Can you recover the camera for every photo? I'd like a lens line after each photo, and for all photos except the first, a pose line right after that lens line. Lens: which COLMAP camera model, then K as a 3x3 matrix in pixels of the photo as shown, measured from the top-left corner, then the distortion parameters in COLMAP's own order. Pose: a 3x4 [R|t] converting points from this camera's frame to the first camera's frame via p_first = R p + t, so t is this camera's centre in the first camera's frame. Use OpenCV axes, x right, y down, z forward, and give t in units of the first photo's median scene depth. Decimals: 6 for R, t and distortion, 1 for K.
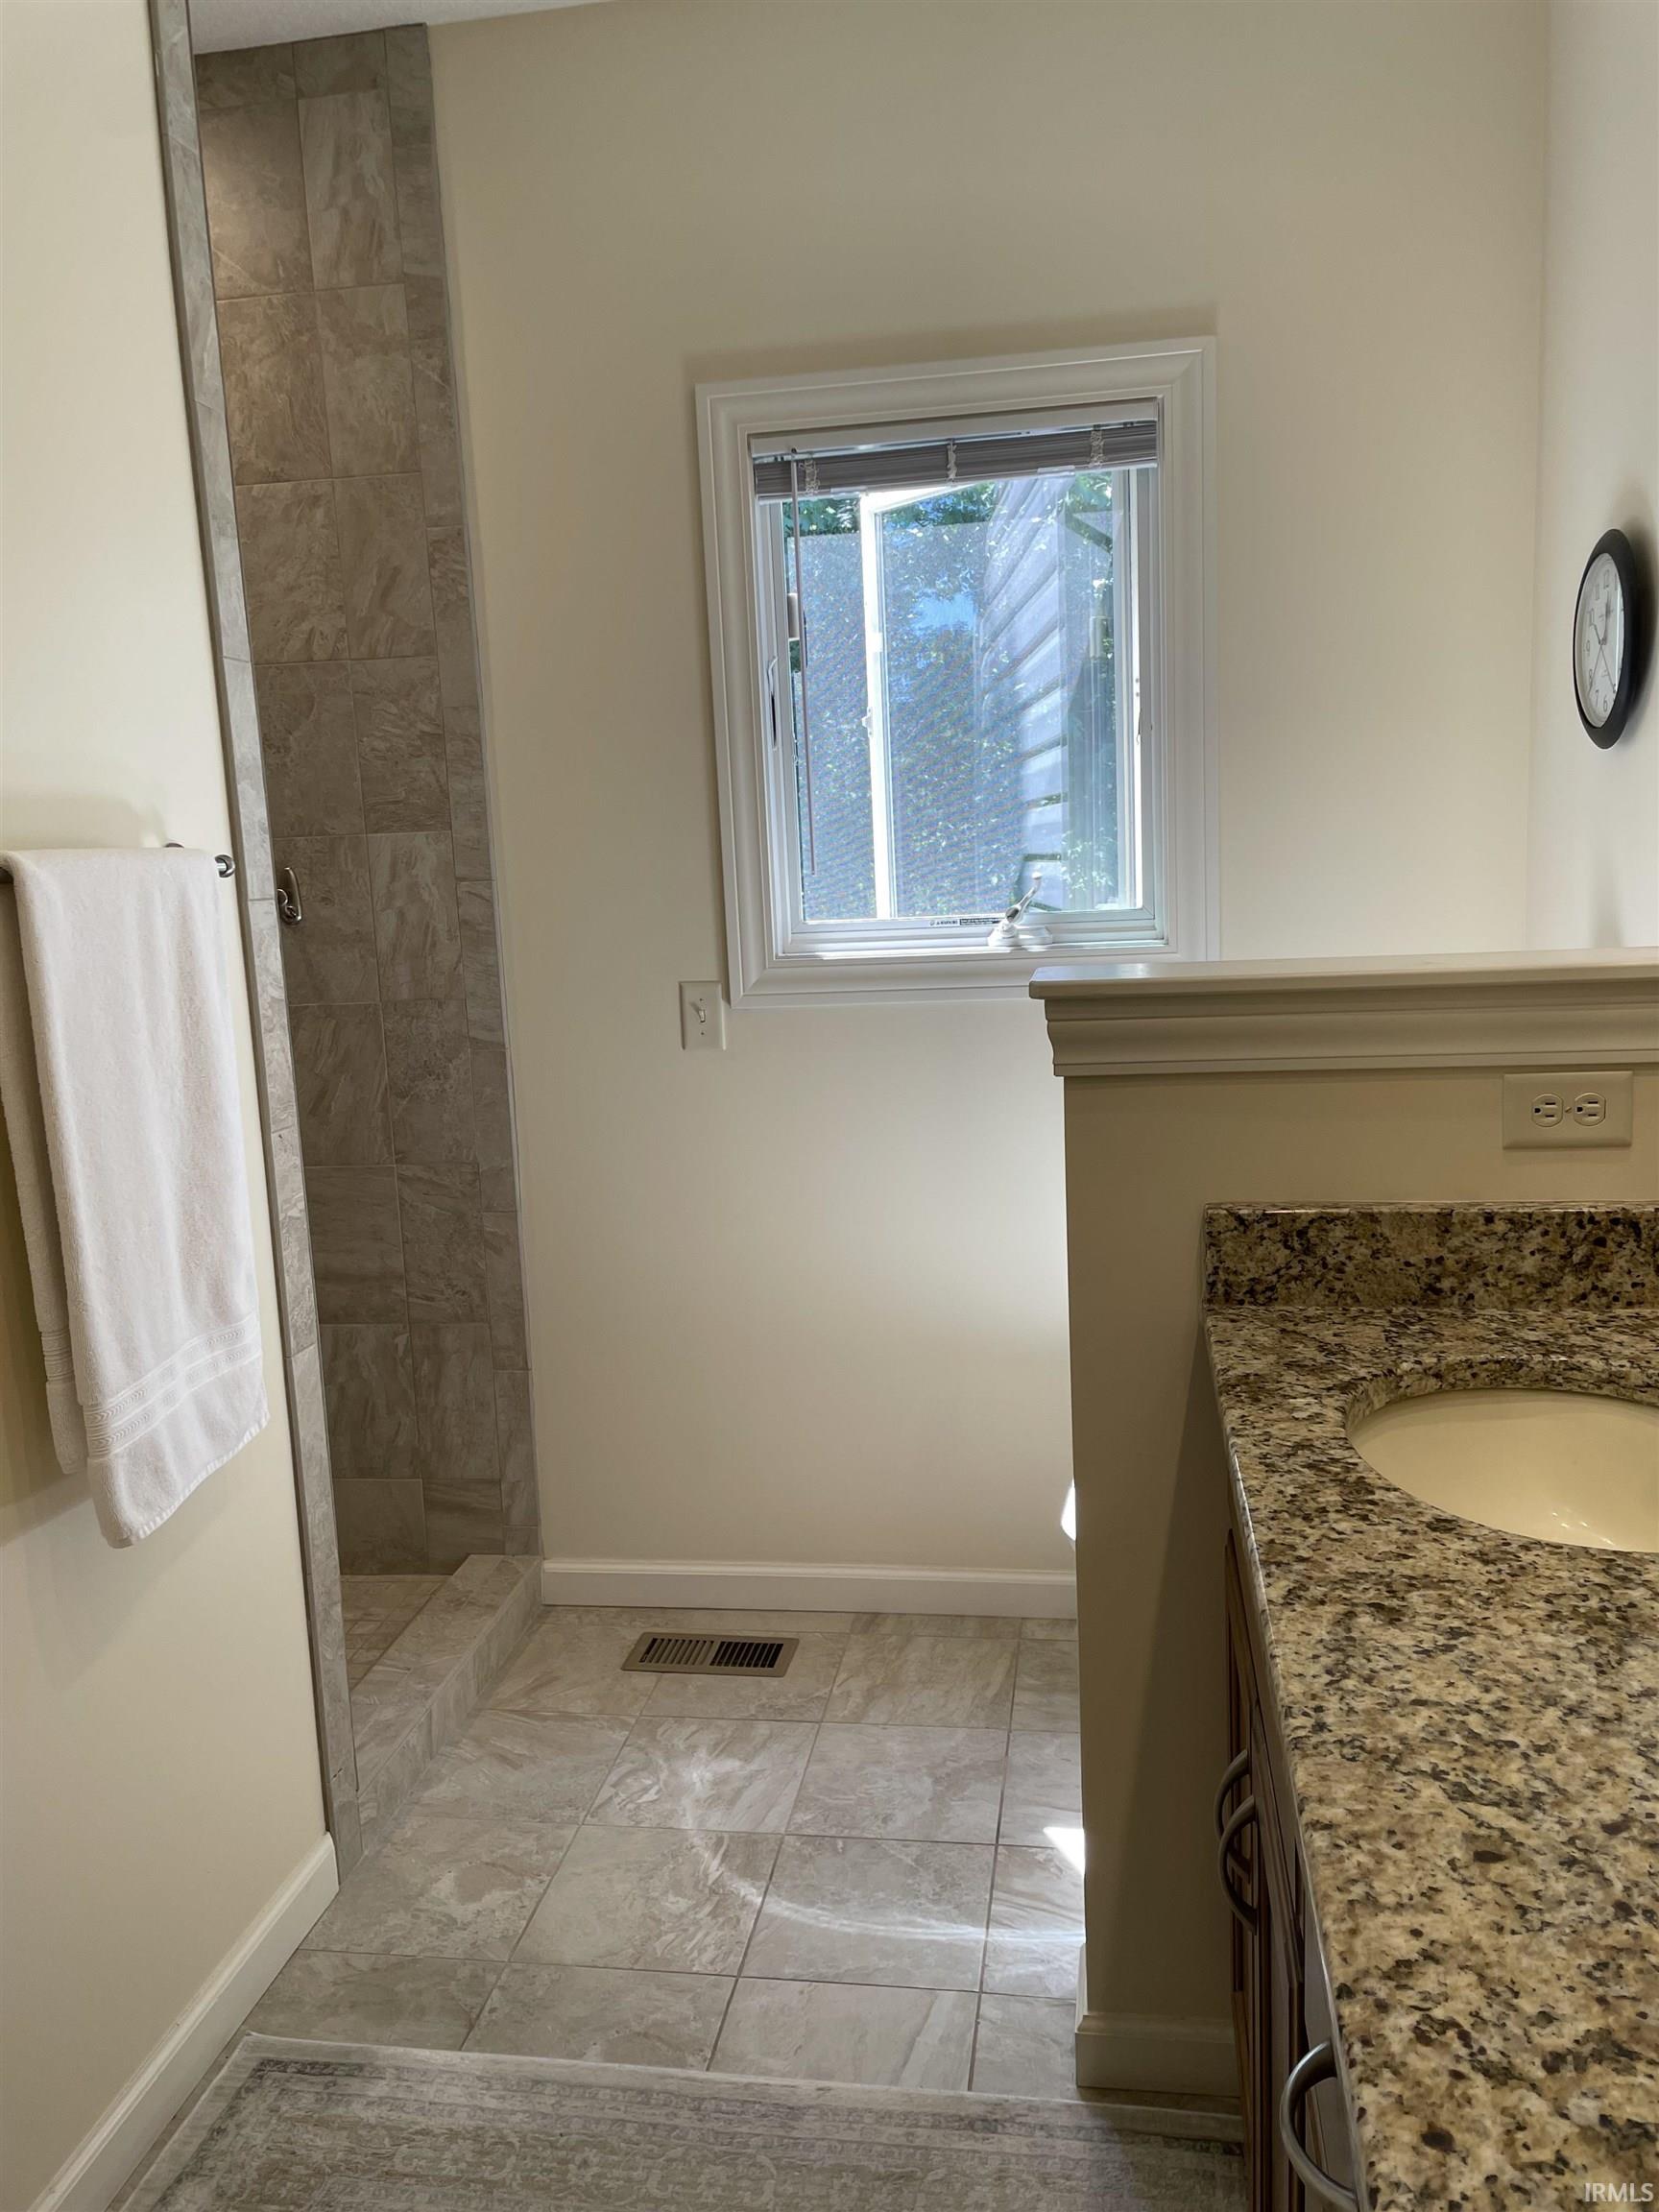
lens RADIAL K [[1666.4, 0, 829.5], [0, 1666.4, 1106.0], [0, 0, 1]] dist [0.103450, -0.132382]
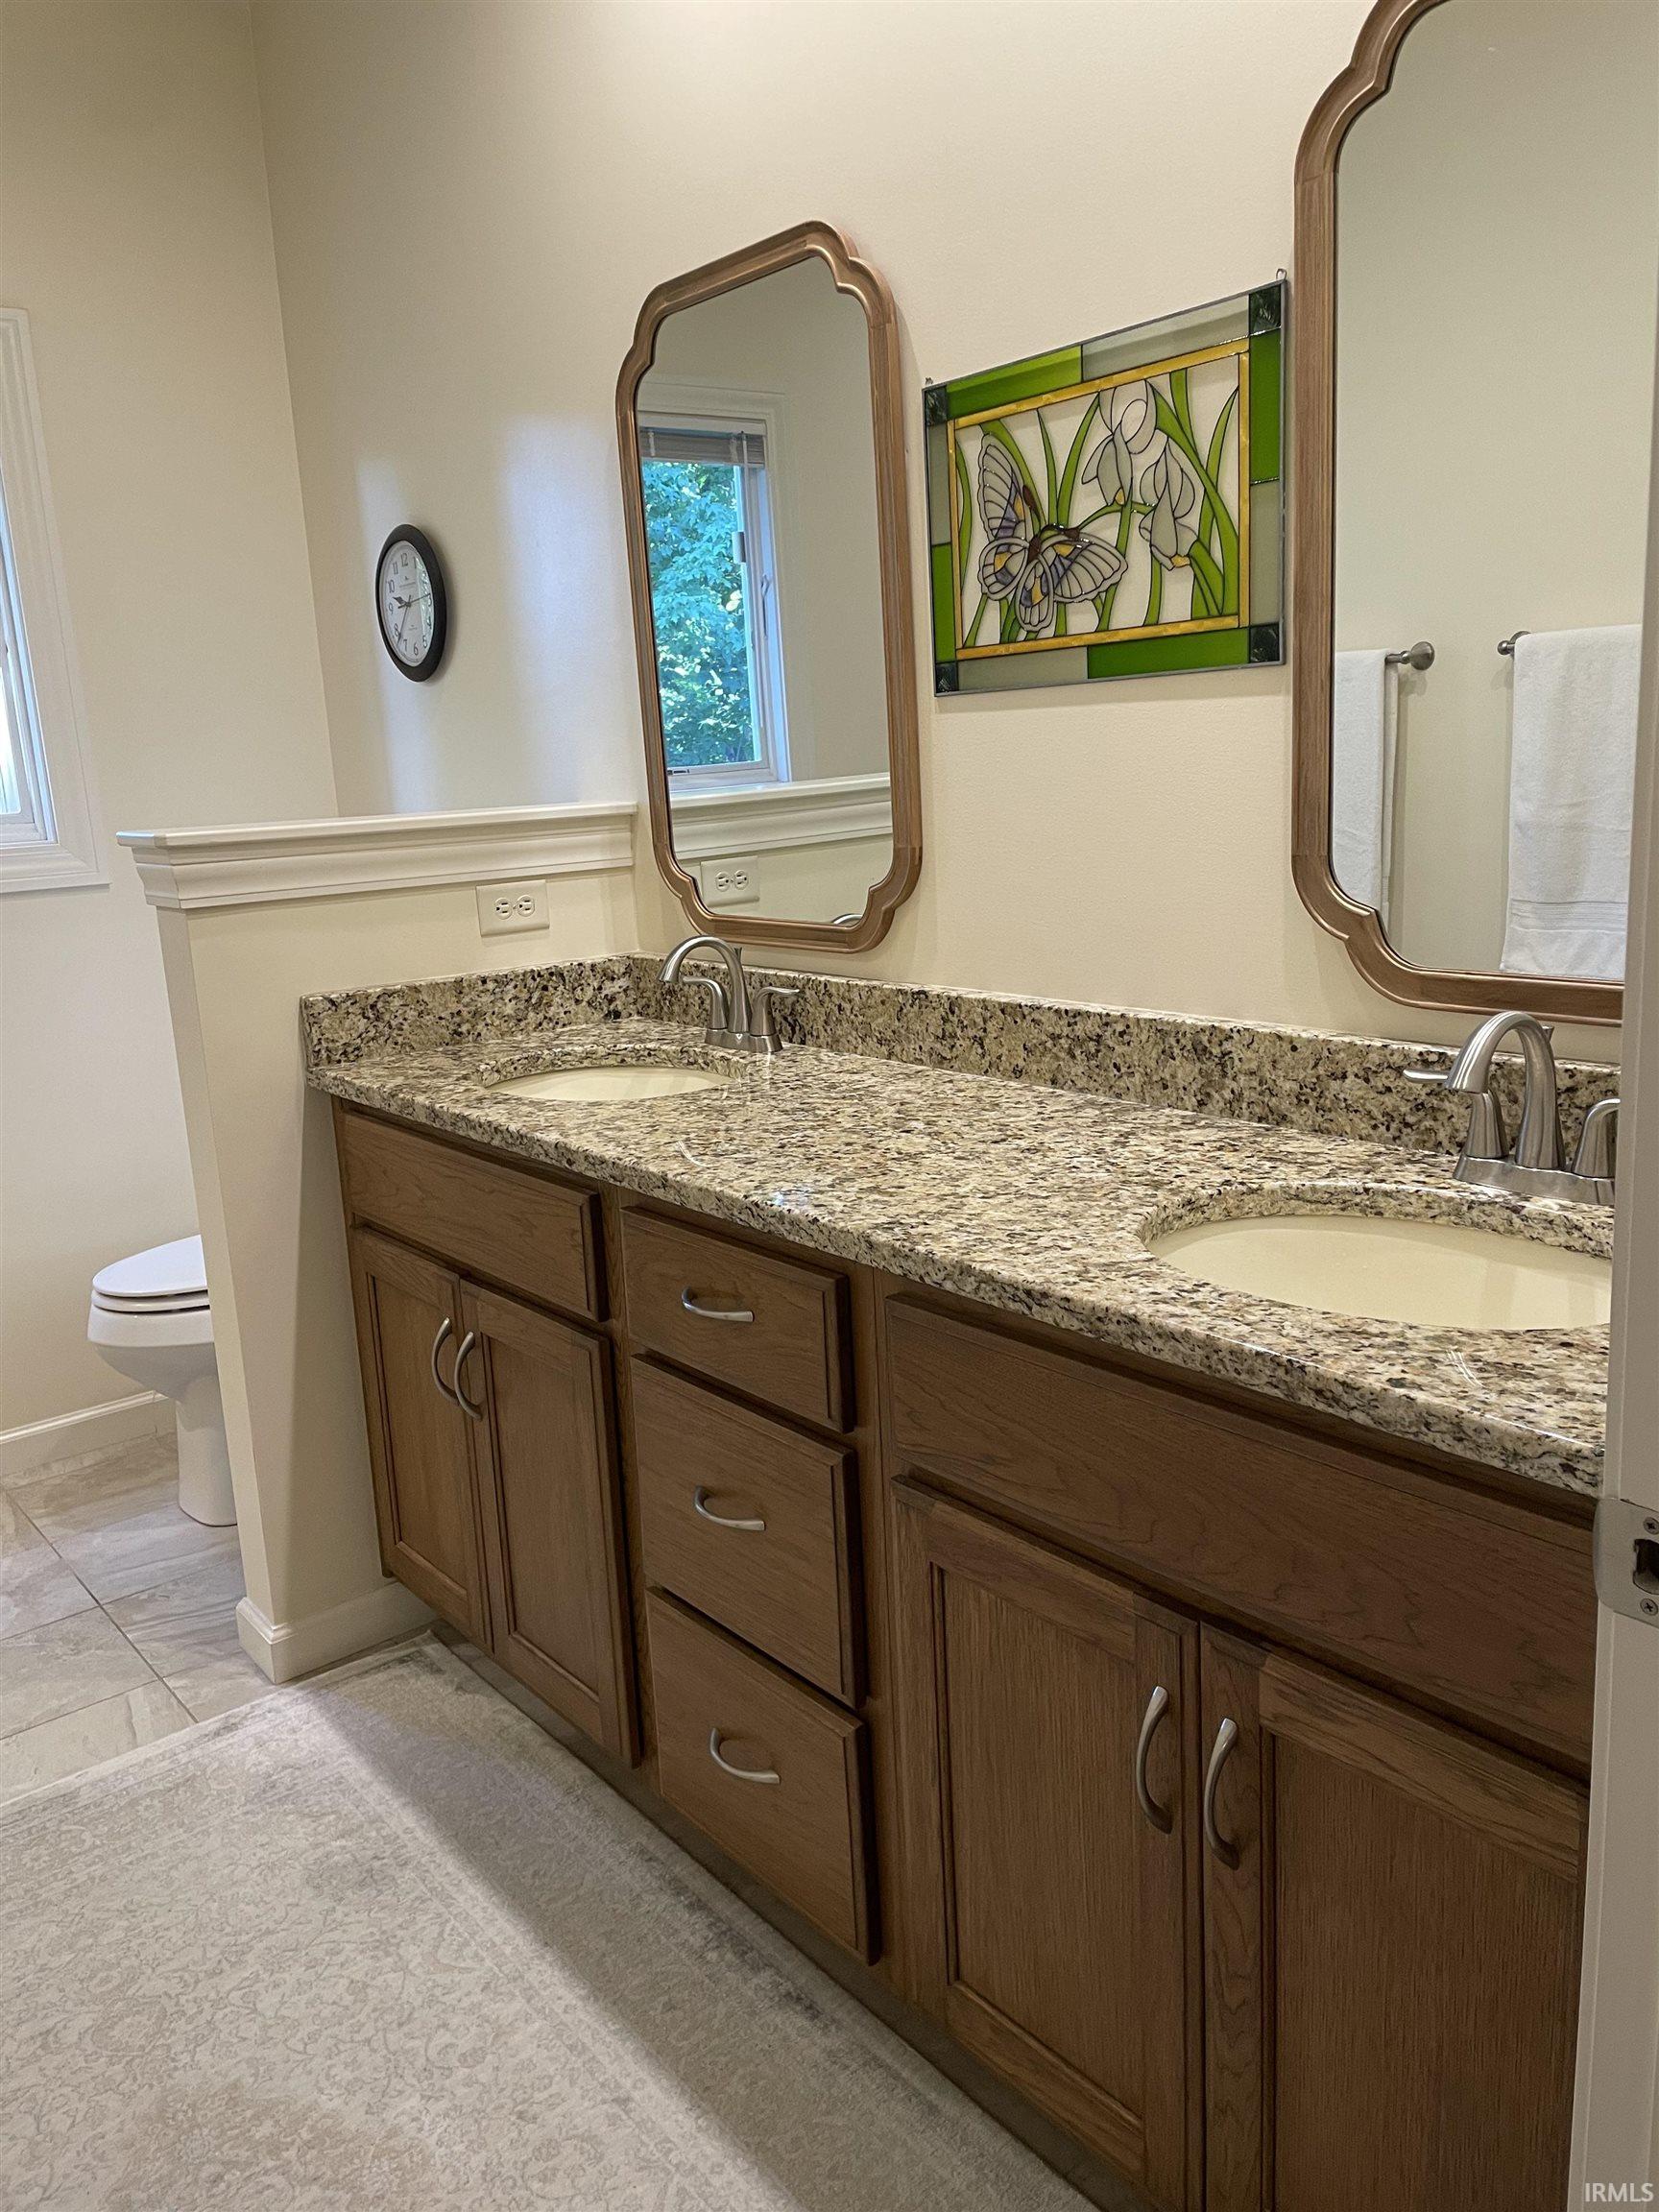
lens RADIAL K [[1666.4, 0, 829.5], [0, 1666.4, 1106.0], [0, 0, 1]] dist [0.103450, -0.132382]
pose [[0.664739, -0.145322, 0.732805, -0.531756], [0.134731, 0.988135, 0.073740, 0.108979], [-0.734826, 0.049714, 0.676431, -0.254100]]
